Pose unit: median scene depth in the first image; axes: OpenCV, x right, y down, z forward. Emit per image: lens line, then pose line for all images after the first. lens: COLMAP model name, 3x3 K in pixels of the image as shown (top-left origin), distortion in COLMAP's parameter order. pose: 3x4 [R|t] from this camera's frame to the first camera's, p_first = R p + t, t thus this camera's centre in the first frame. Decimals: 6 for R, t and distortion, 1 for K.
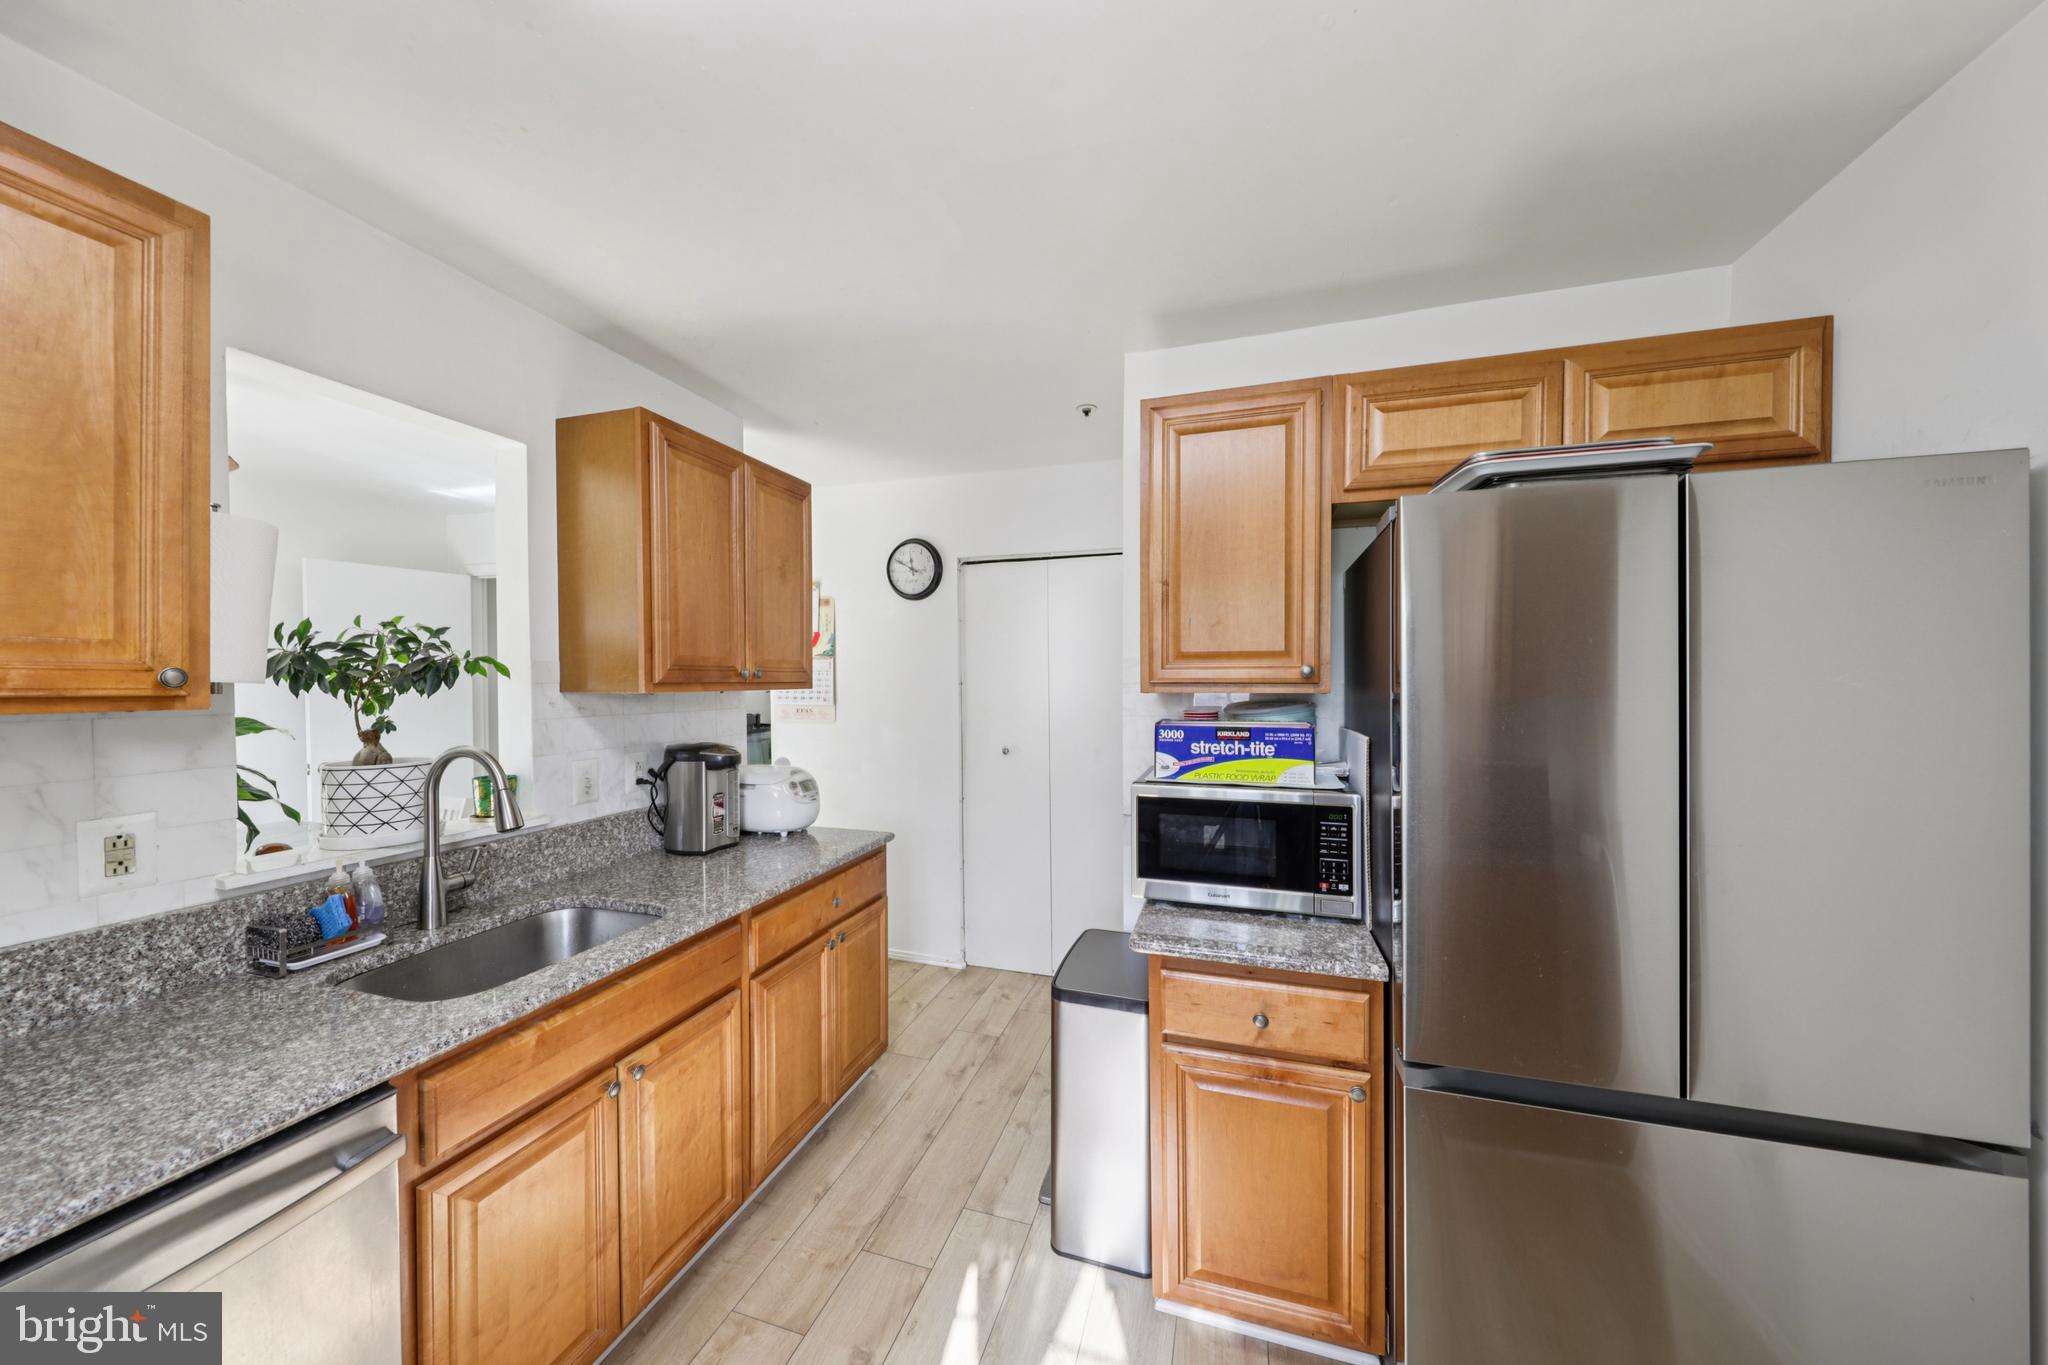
lens RADIAL K [[690.8, 0, 1020.9], [0, 690.8, 683.9], [0, 0, 1]] dist [-0.006225, -0.000608]
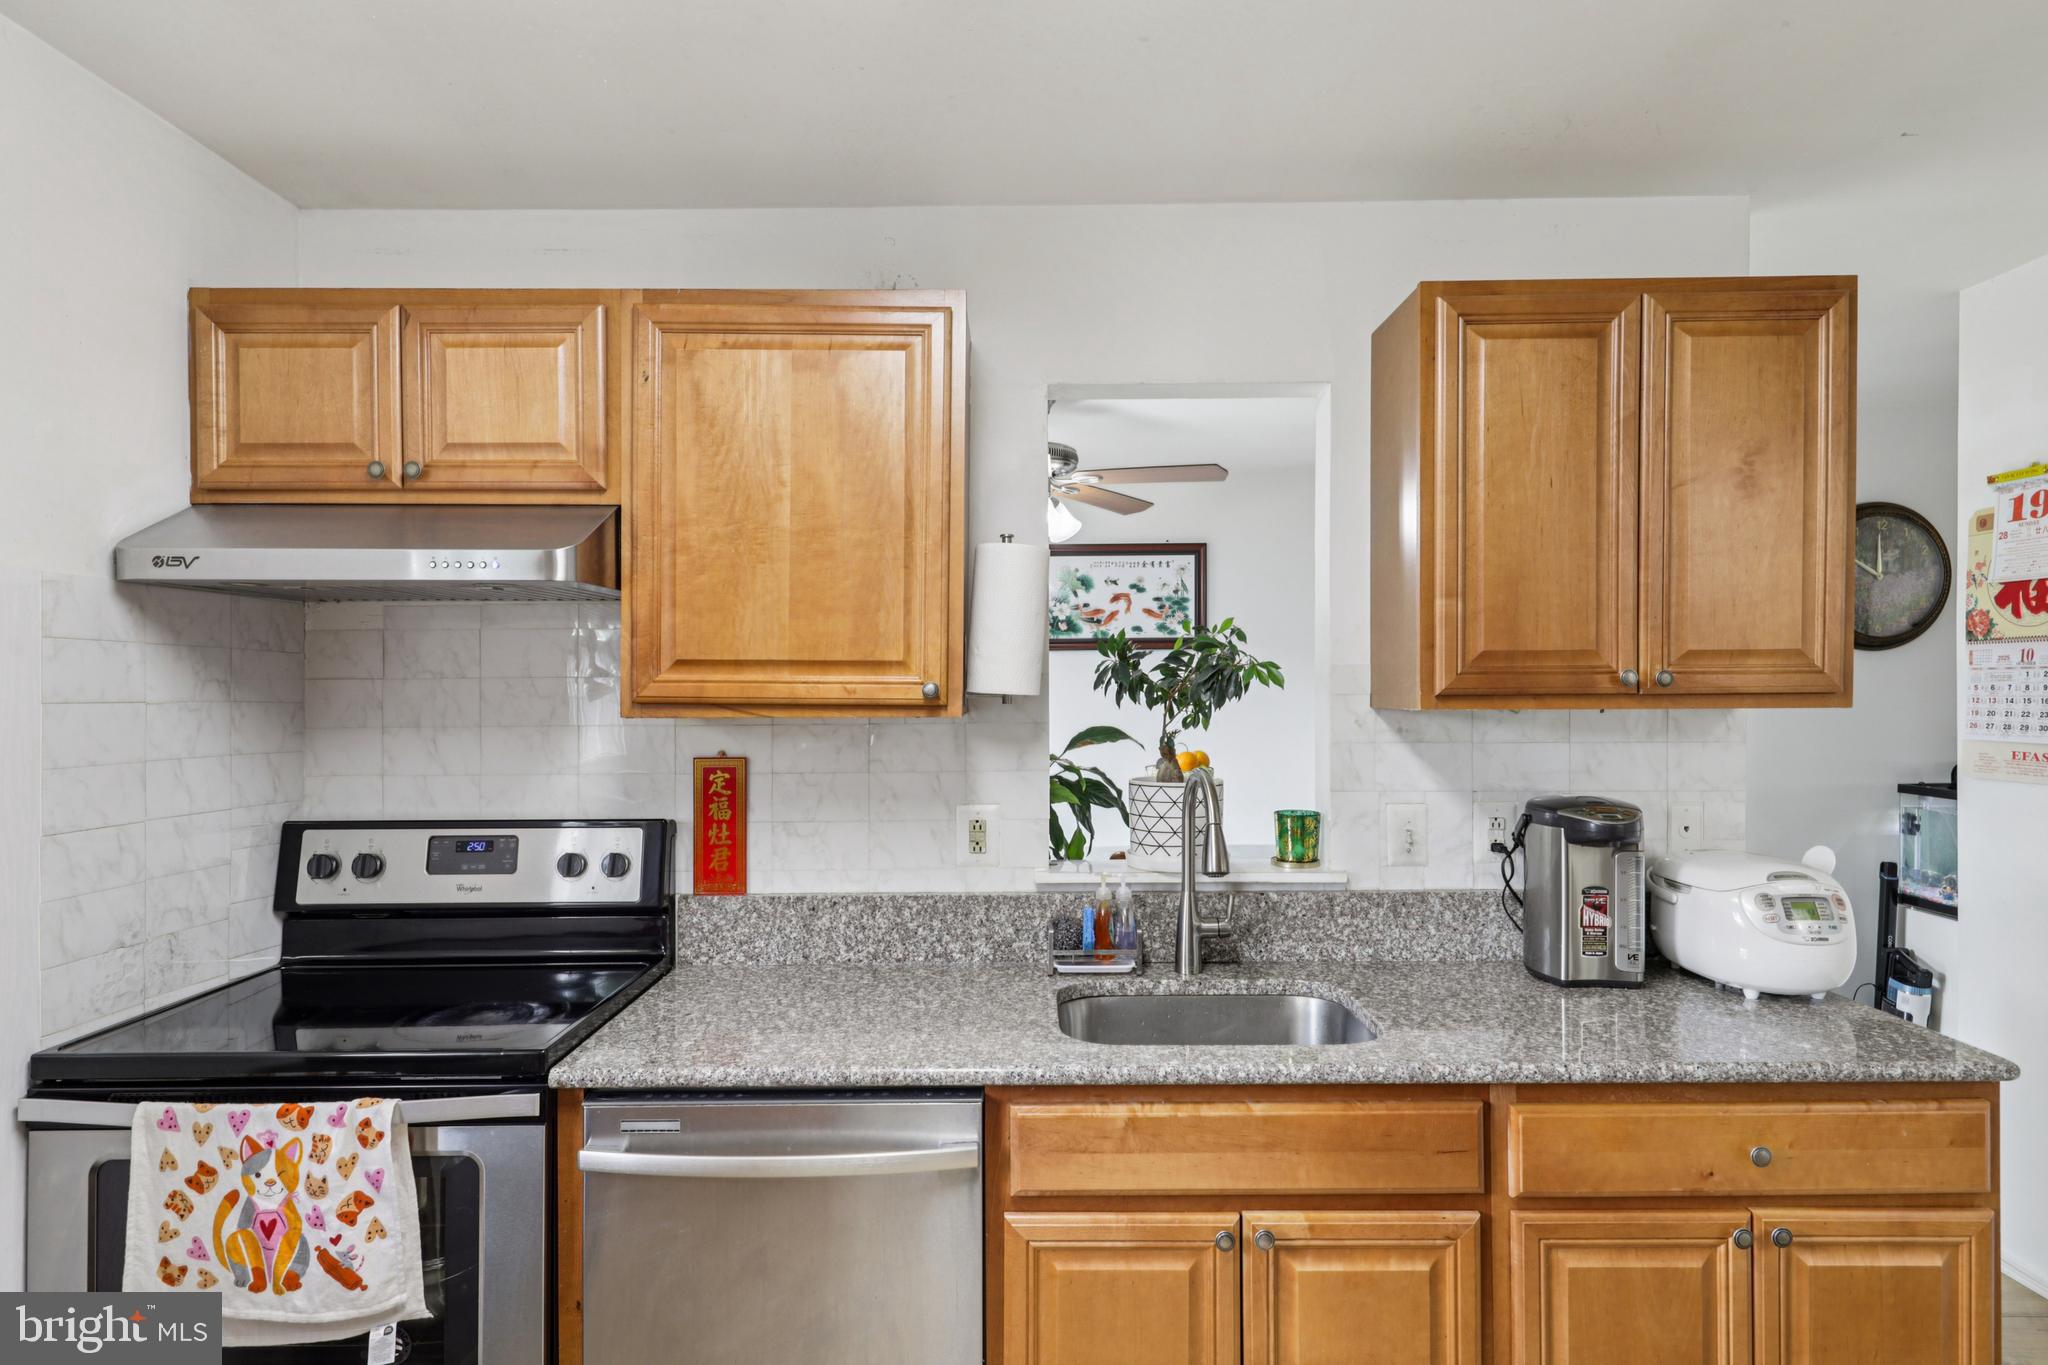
lens RADIAL K [[1113.1, 0, 1024.1], [0, 1113.1, 684.8], [0, 0, 1]] dist [0.004828, 0.000117]
pose [[0.288111, -0.004324, -0.957587, 0.393342], [-0.002430, 0.999983, -0.005246, -0.004661], [0.957594, 0.003838, 0.288095, 0.341614]]
